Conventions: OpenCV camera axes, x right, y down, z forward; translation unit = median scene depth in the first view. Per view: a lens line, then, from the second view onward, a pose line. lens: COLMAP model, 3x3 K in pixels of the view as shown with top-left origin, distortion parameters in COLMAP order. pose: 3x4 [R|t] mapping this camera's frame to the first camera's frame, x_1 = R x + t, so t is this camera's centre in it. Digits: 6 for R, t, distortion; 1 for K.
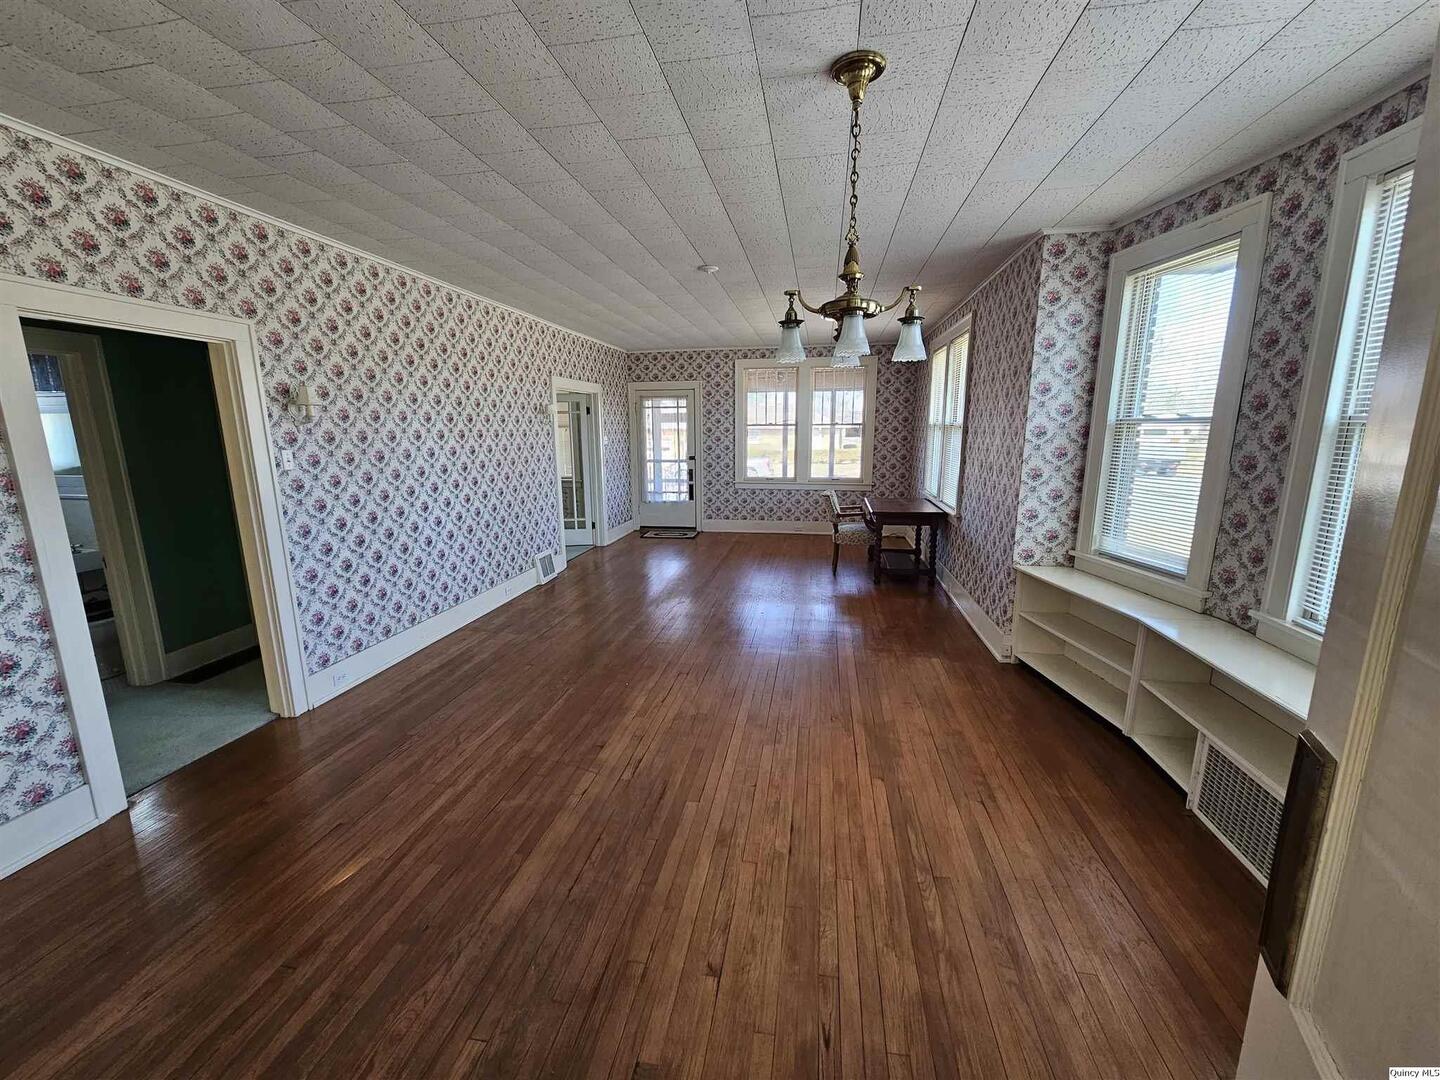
lens RADIAL K [[590.0, 0, 718.3], [0, 590.0, 541.0], [0, 0, 1]] dist [0.001187, 0.000217]
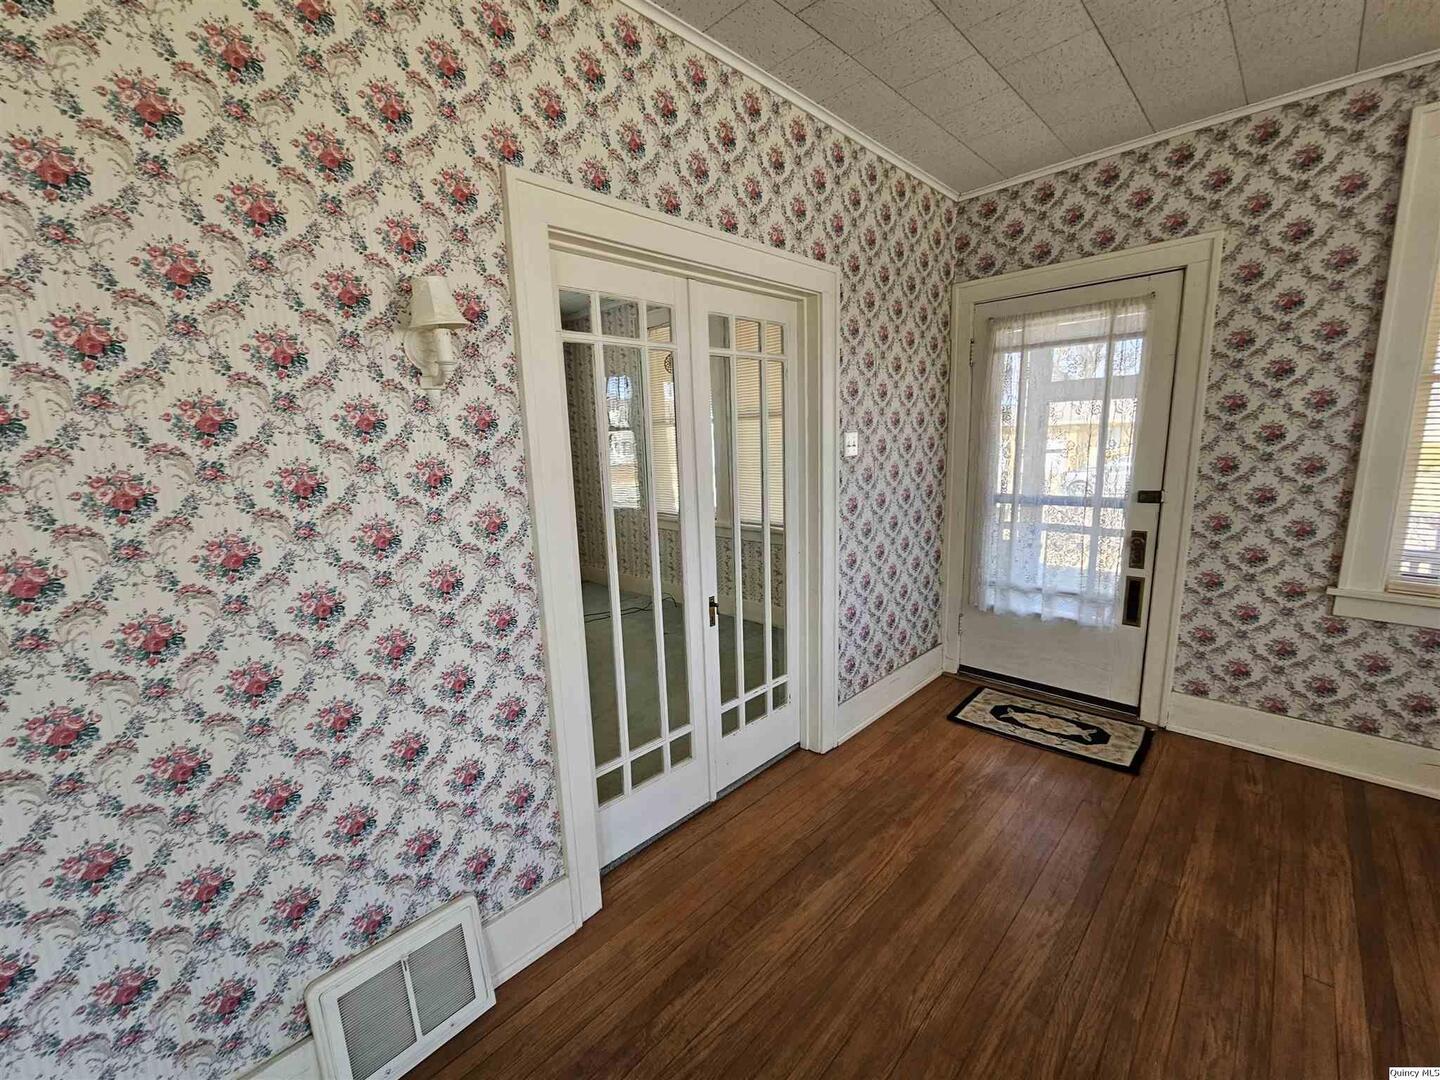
lens RADIAL K [[590.0, 0, 725.5], [0, 590.0, 542.3], [0, 0, 1]] dist [0.001187, 0.000217]
pose [[0.823694, 0.081208, -0.561190, -0.051587], [-0.081175, 0.996385, 0.025037, -0.105712], [0.561195, 0.024932, 0.827308, 0.610501]]
